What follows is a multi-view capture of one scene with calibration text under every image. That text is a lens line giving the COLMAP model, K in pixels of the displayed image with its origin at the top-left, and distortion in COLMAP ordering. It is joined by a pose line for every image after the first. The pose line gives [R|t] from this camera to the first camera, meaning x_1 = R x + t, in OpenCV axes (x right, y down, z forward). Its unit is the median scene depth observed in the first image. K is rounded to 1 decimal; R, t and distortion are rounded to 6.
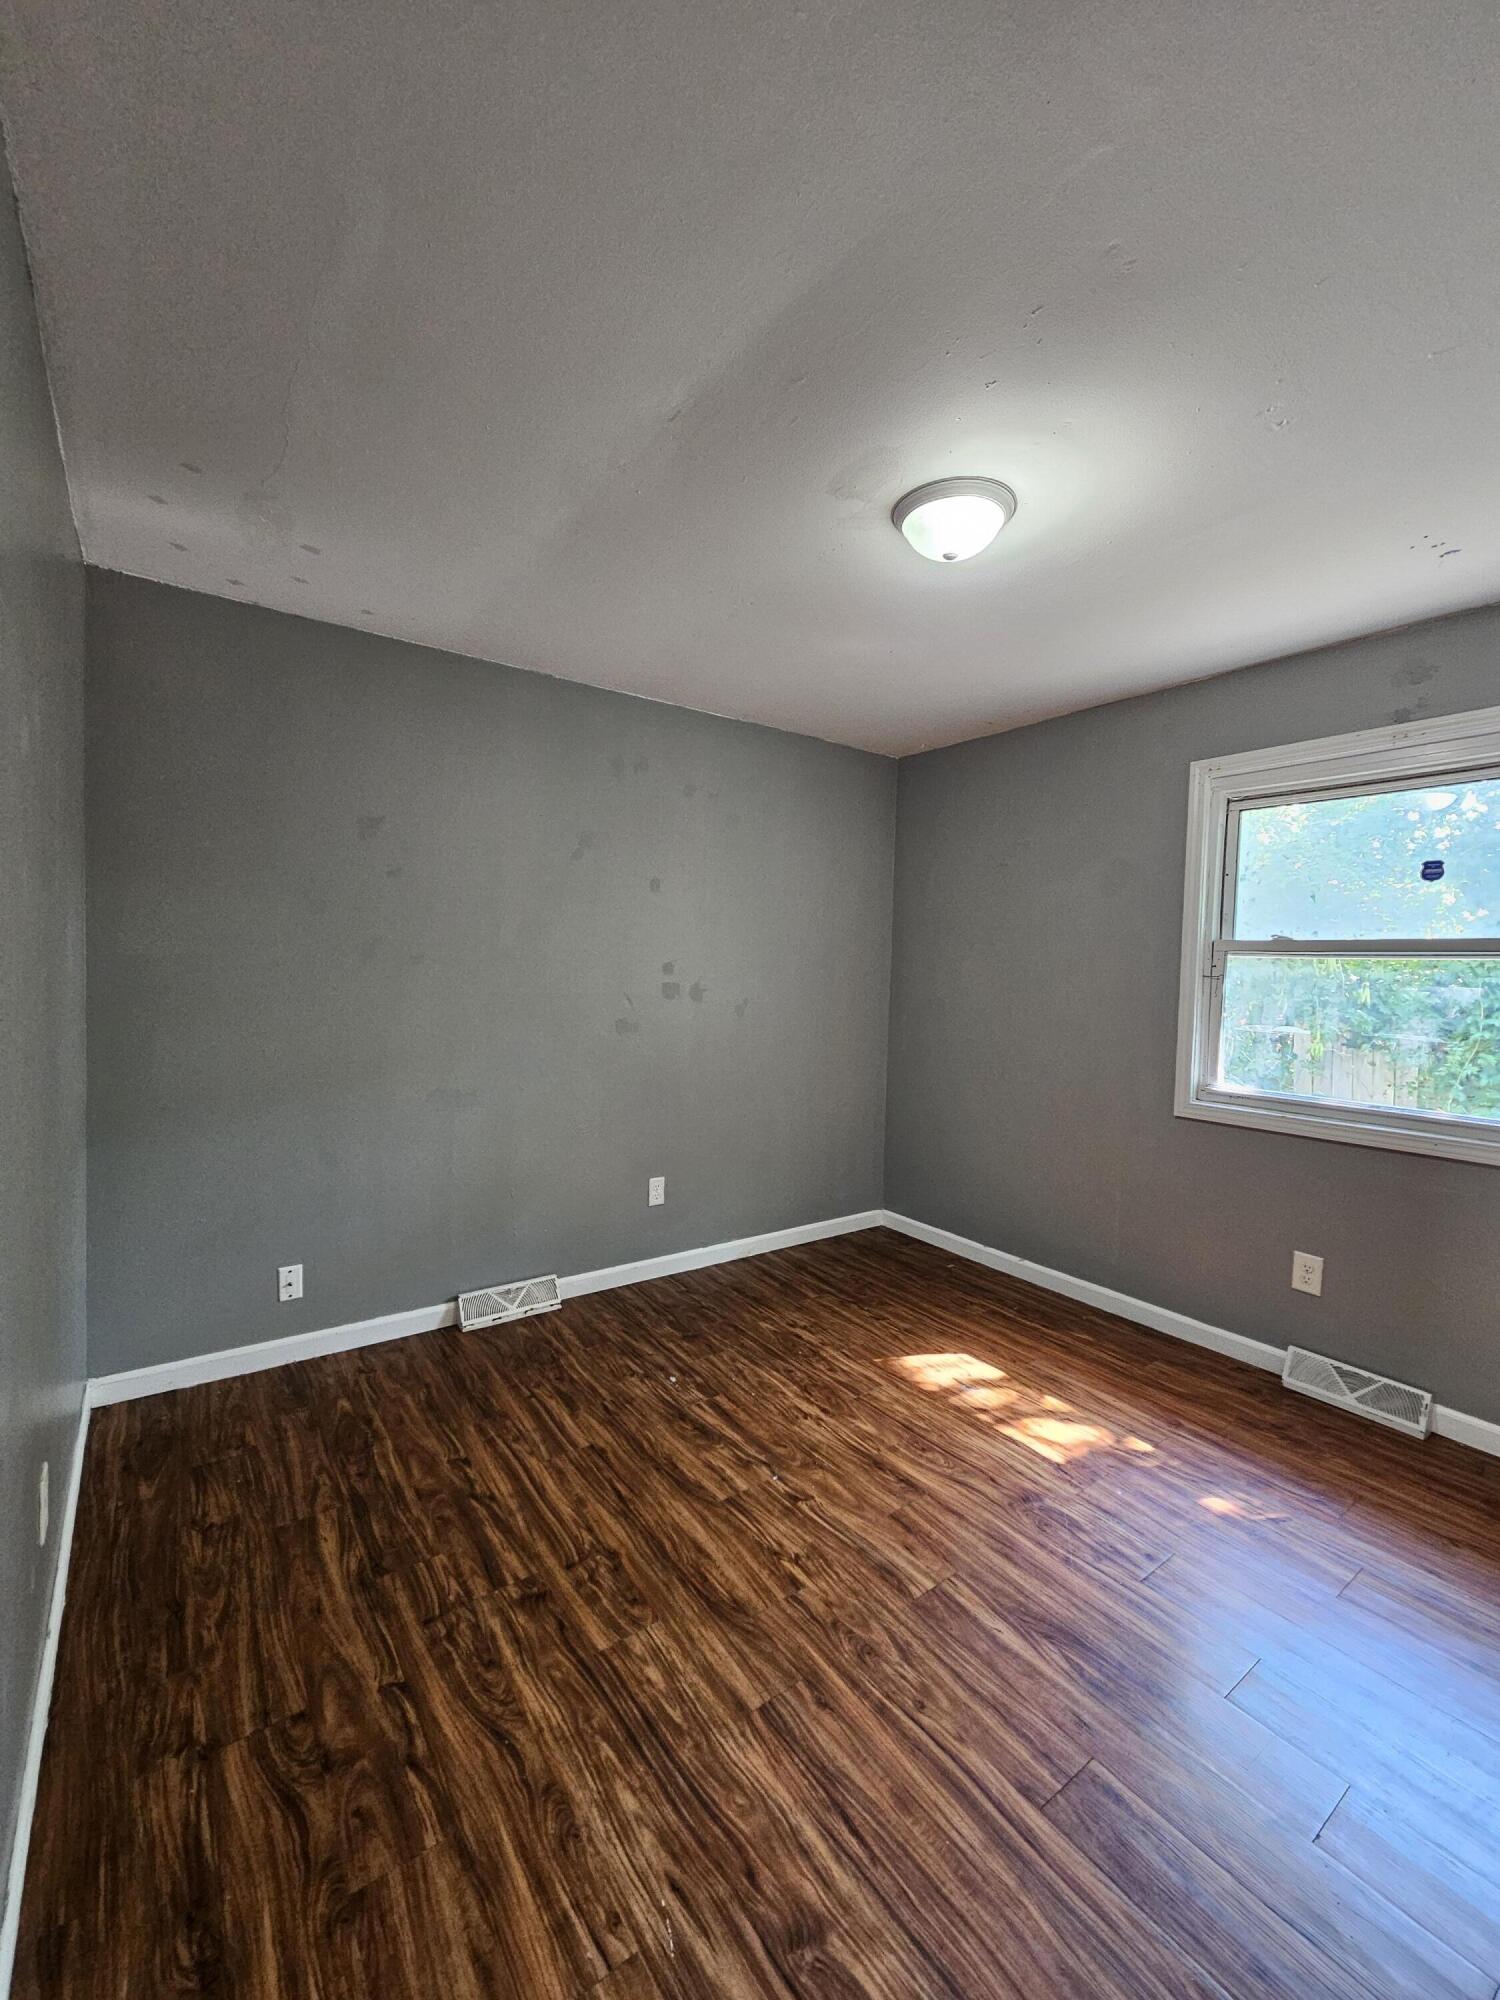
lens RADIAL K [[823.2, 0, 752.0], [0, 823.2, 999.7], [0, 0, 1]] dist [0.001619, 0.000043]
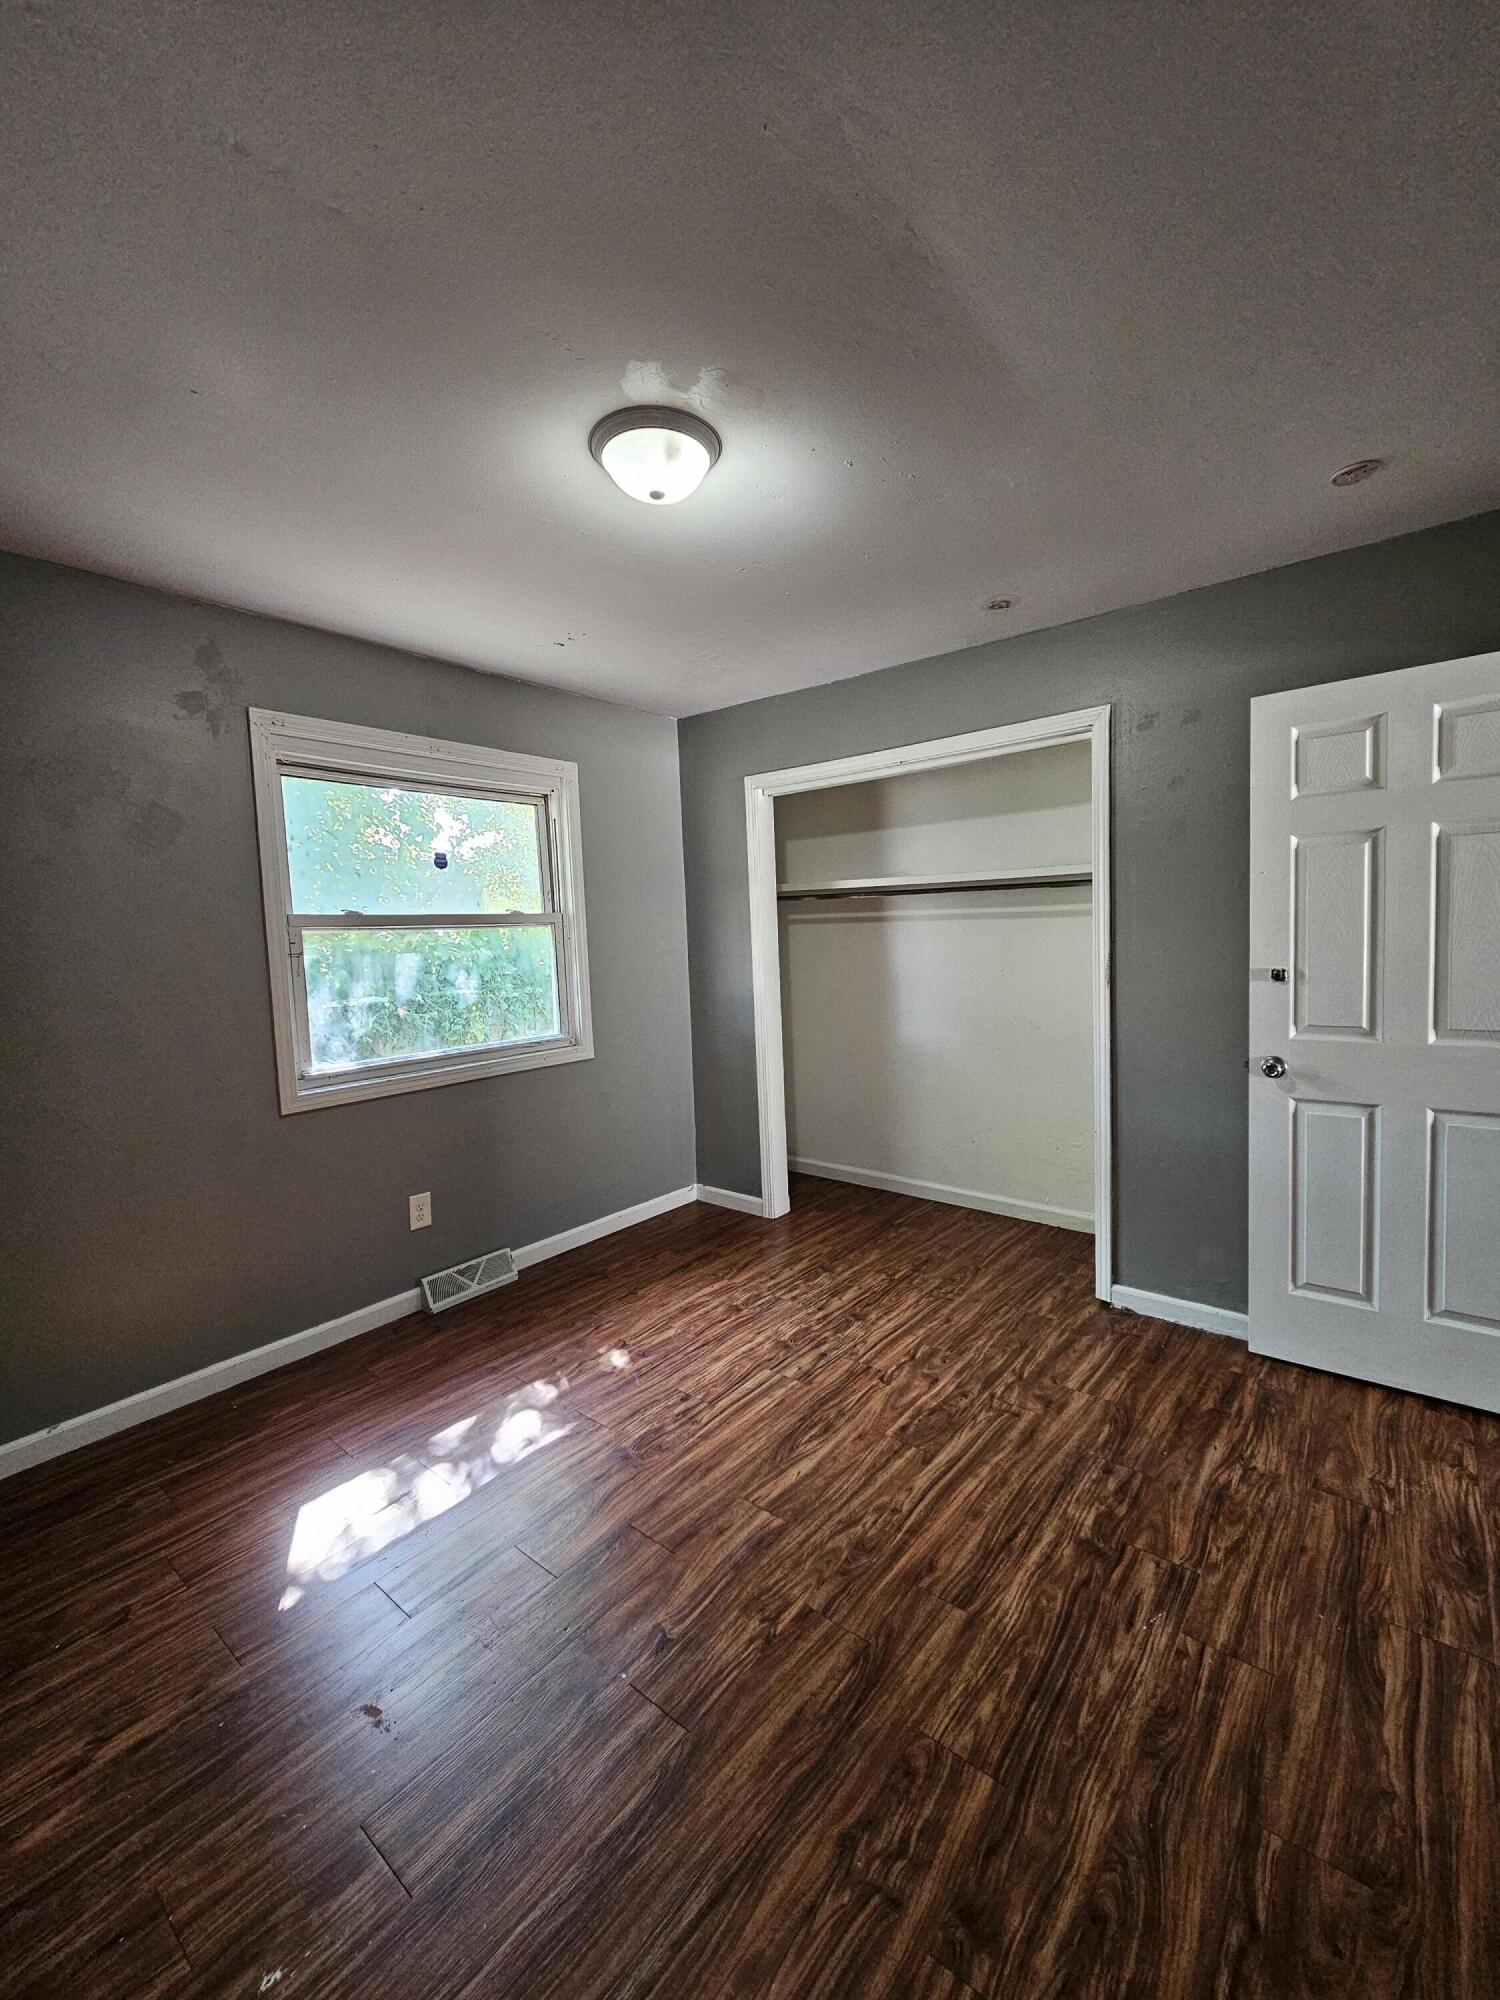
lens RADIAL K [[825.8, 0, 752.2], [0, 825.8, 993.3], [0, 0, 1]] dist [0.000249, -0.000332]
pose [[-0.258373, -0.084925, 0.962305, -0.723136], [0.071286, 0.991737, 0.106662, -0.073338], [-0.963411, 0.096157, -0.250184, 1.167451]]
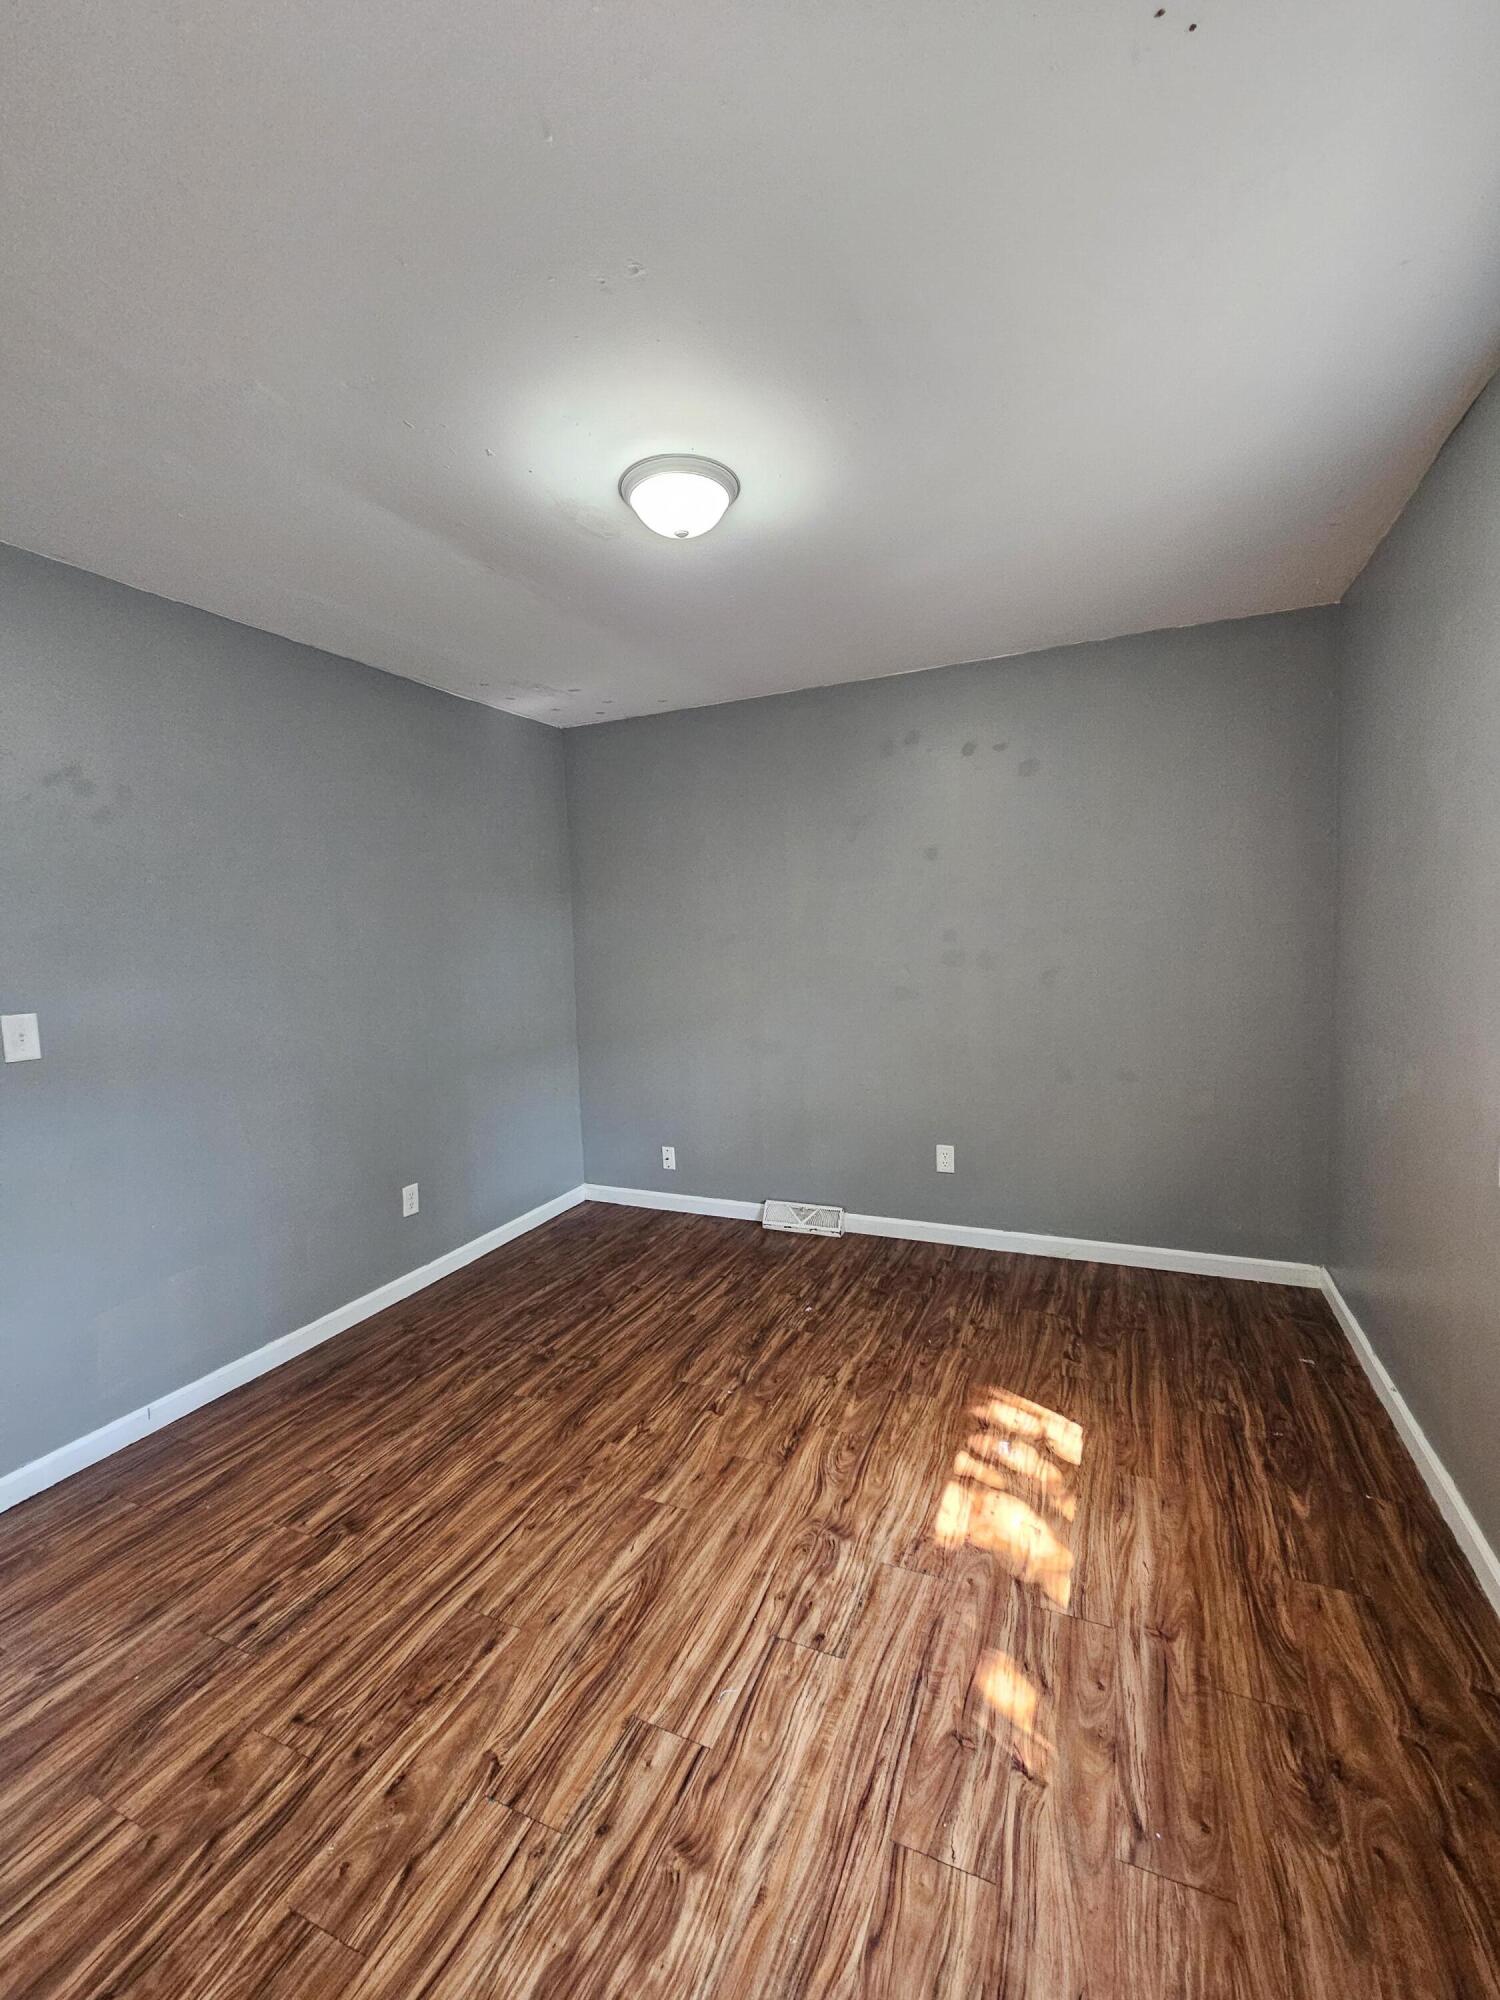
lens RADIAL K [[821.3, 0, 750.0], [0, 821.3, 1000.0], [0, 0, 1]] dist [0.000122, 0.000027]
pose [[0.496713, 0.025411, -0.867543, 1.161278], [0.008687, 0.999376, 0.034247, 0.003515], [0.867872, -0.024547, 0.496182, 0.548679]]
